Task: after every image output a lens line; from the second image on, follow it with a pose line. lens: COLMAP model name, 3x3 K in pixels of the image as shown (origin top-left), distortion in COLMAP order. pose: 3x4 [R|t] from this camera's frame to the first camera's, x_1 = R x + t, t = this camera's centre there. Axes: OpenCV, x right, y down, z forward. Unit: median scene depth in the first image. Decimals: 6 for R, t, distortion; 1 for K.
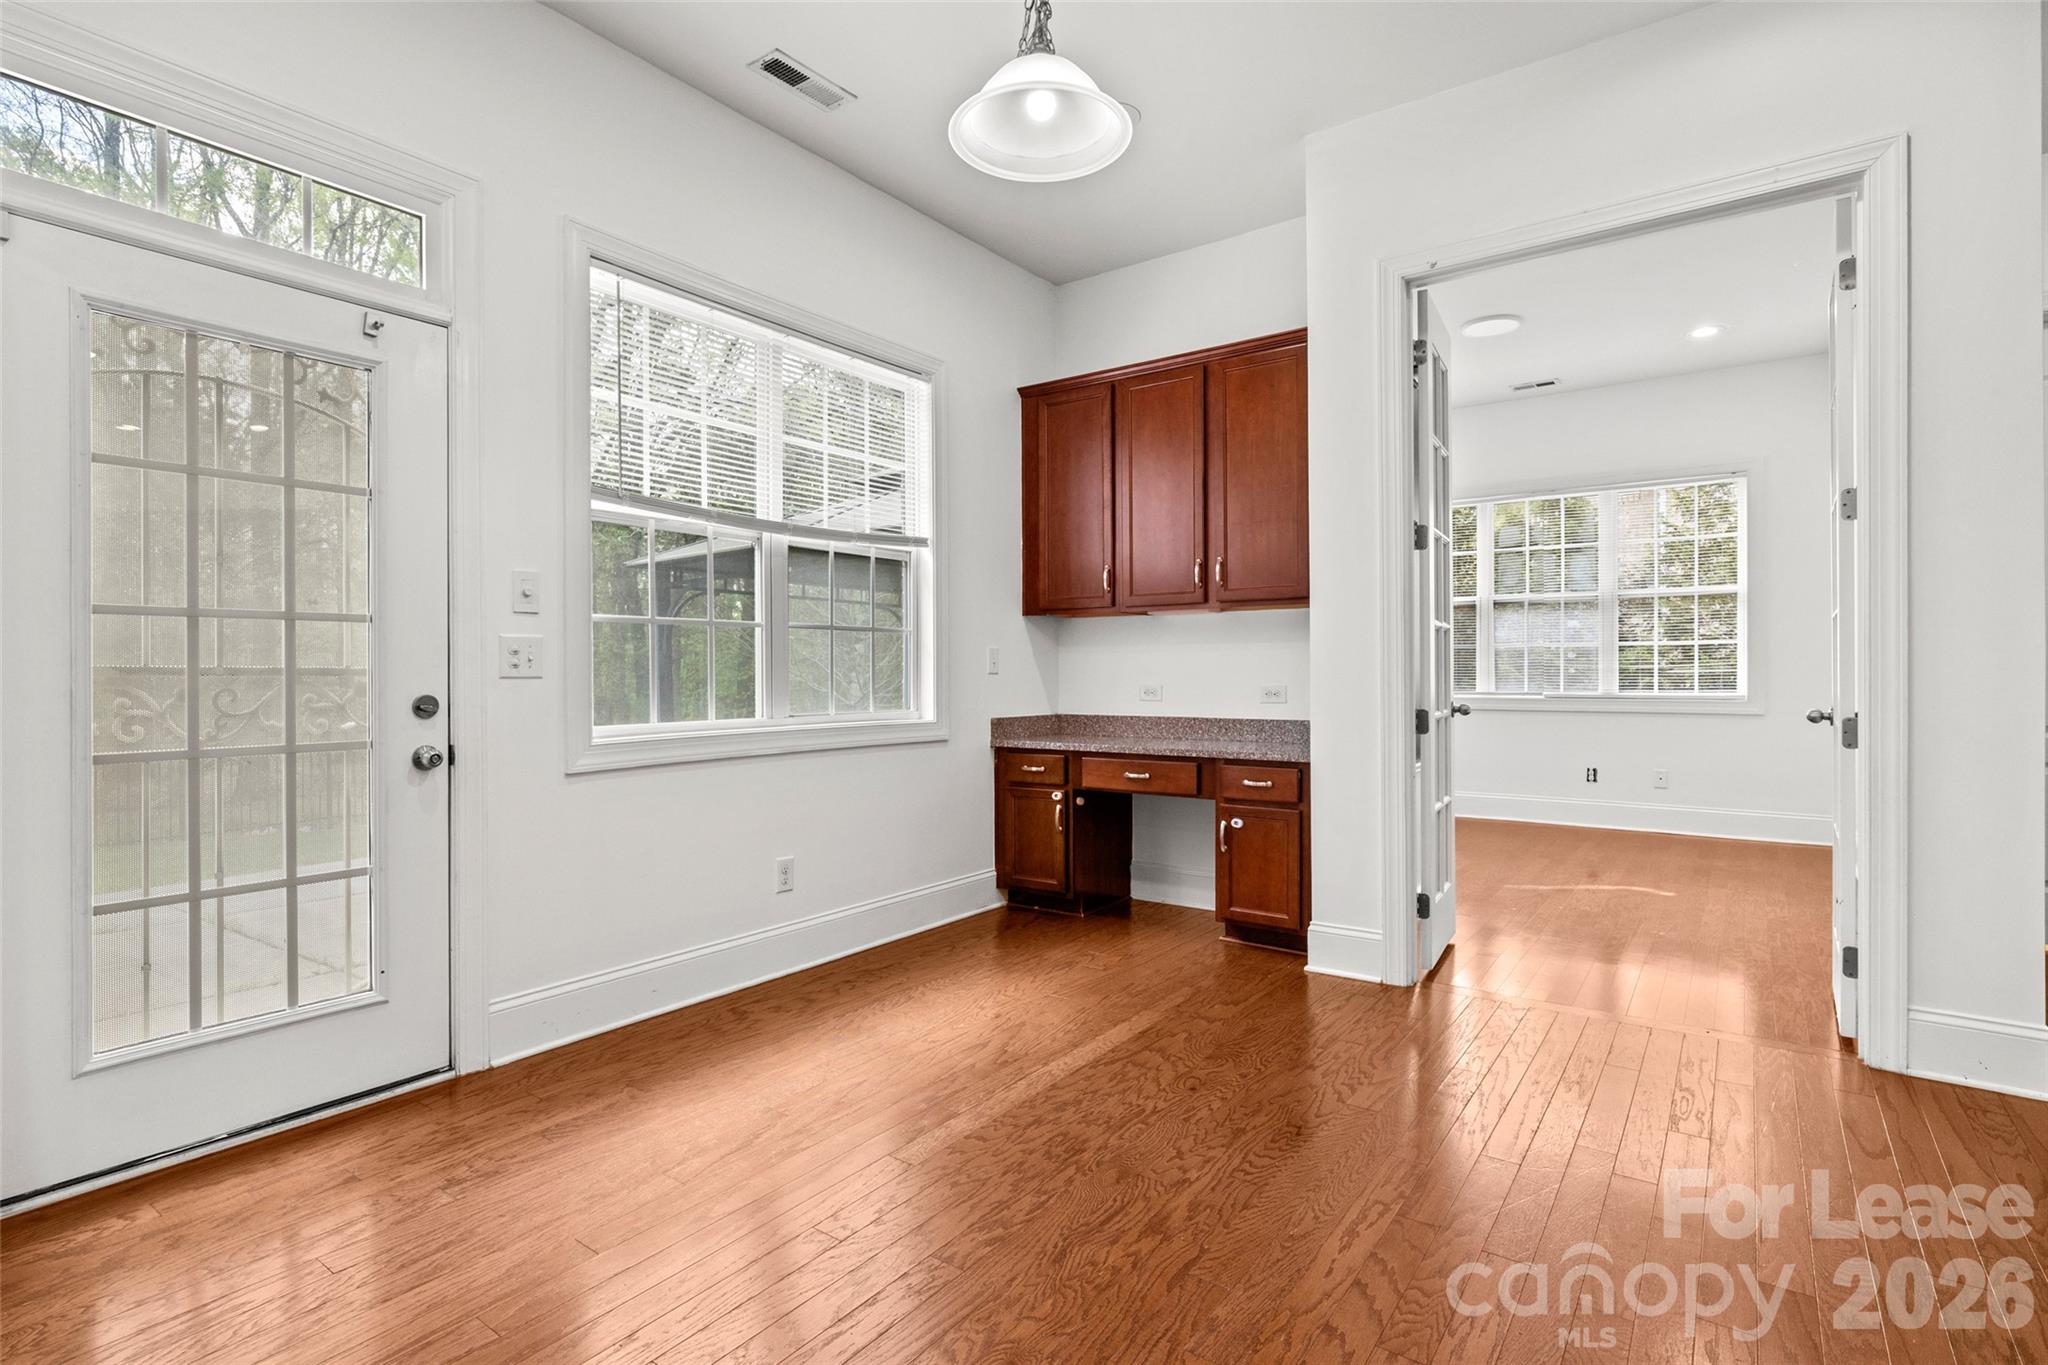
lens RADIAL K [[965.9, 0, 1027.6], [0, 965.9, 665.6], [0, 0, 1]] dist [0.001684, 0.000099]
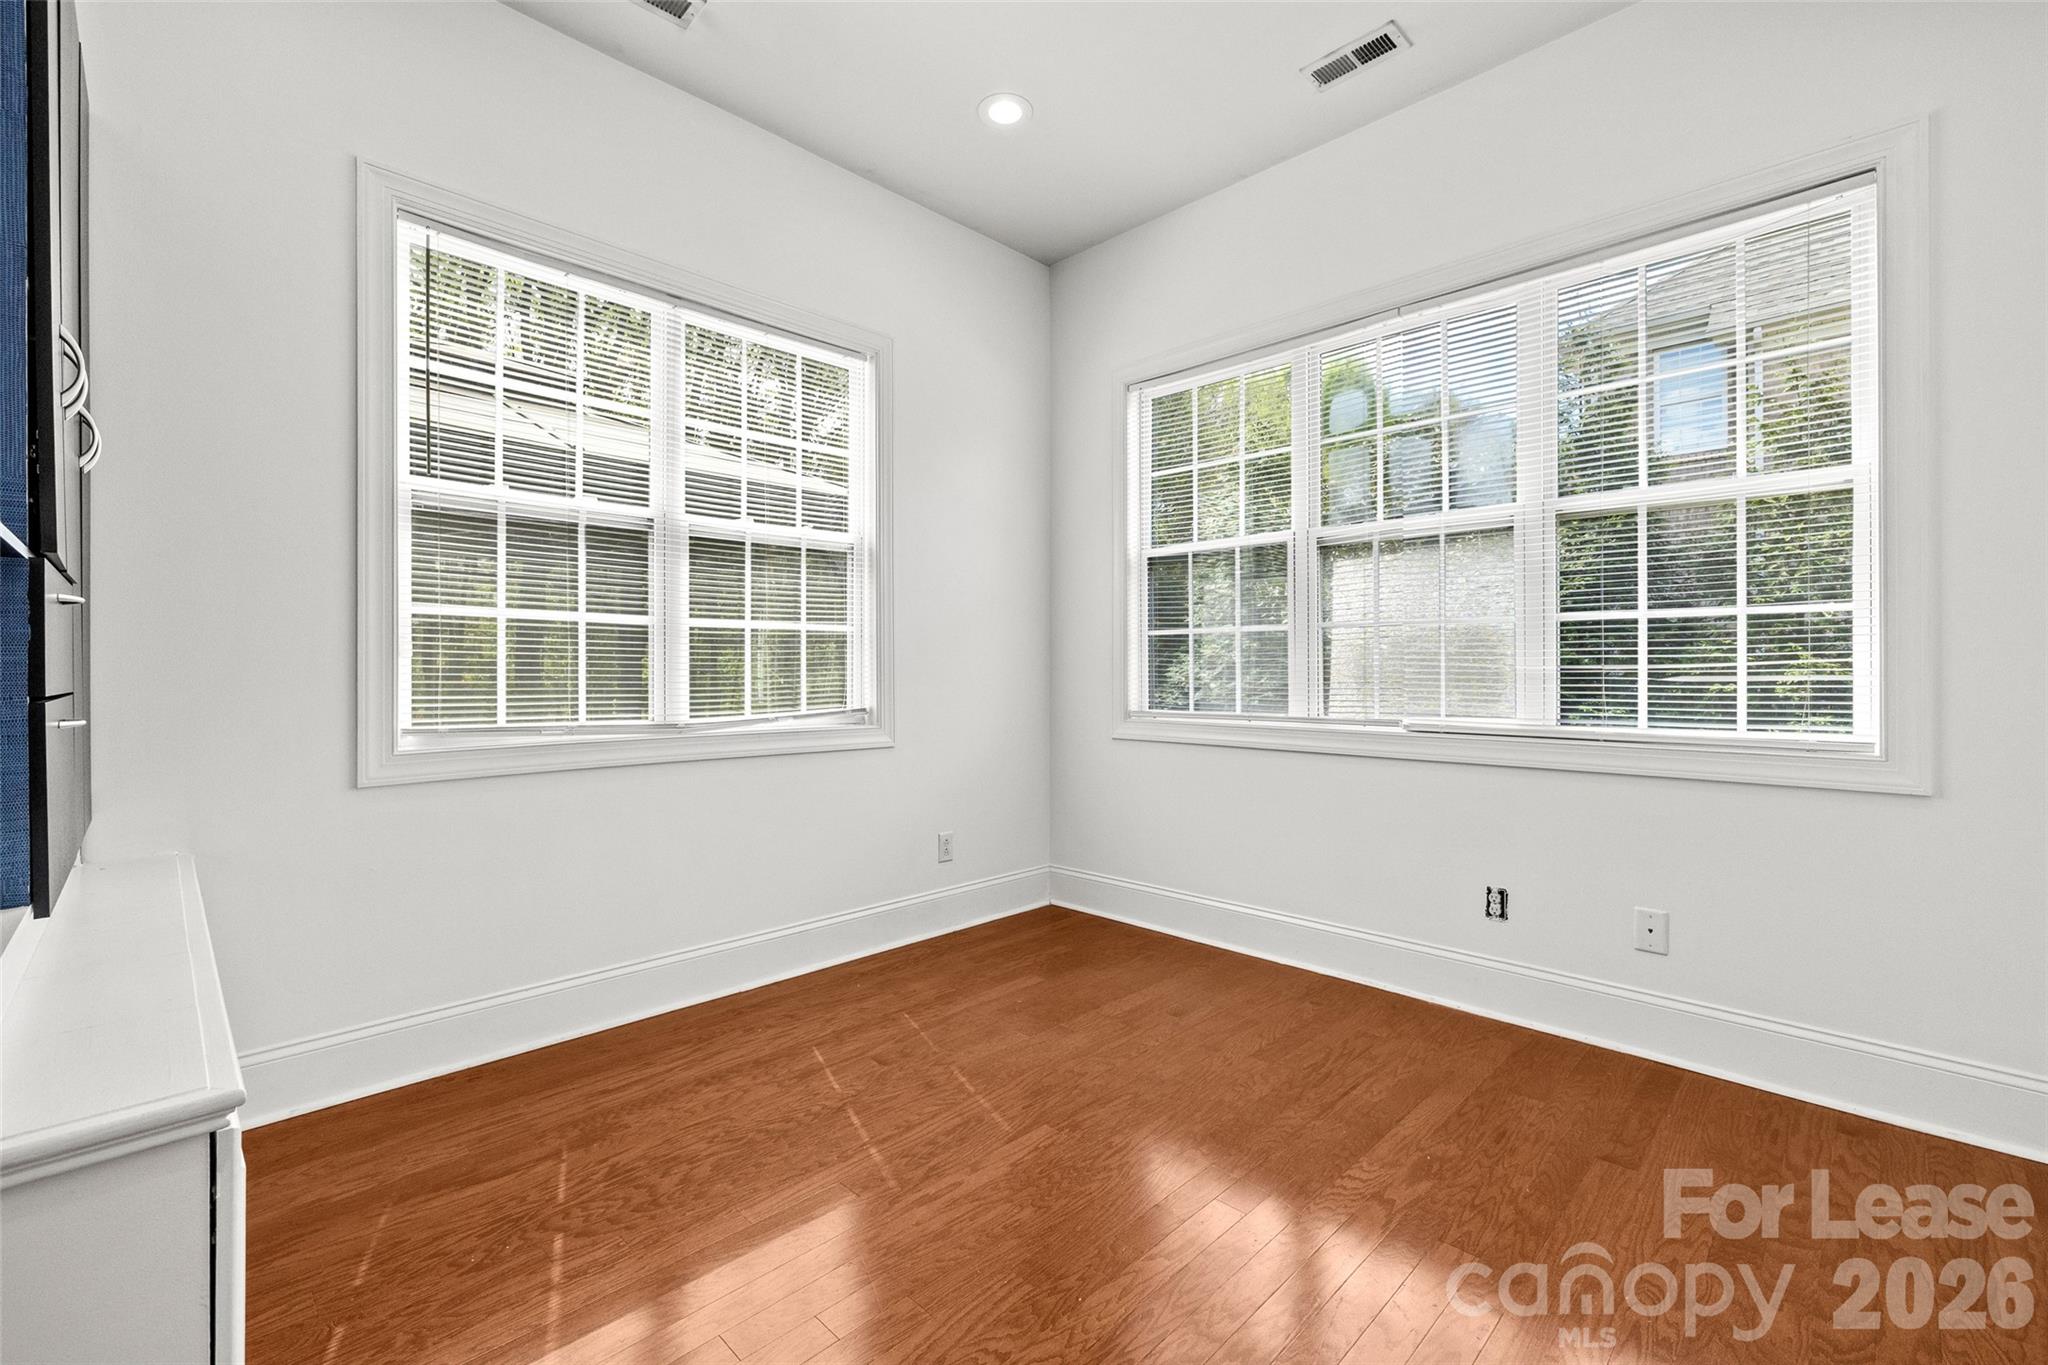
lens RADIAL K [[859.9, 0, 1018.7], [0, 859.9, 663.5], [0, 0, 1]] dist [0.000798, 0.000048]
pose [[0.988297, -0.003125, -0.152512, 0.397580], [0.003020, 0.999995, -0.000921, -0.001606], [0.152514, 0.000450, 0.988301, 0.529102]]
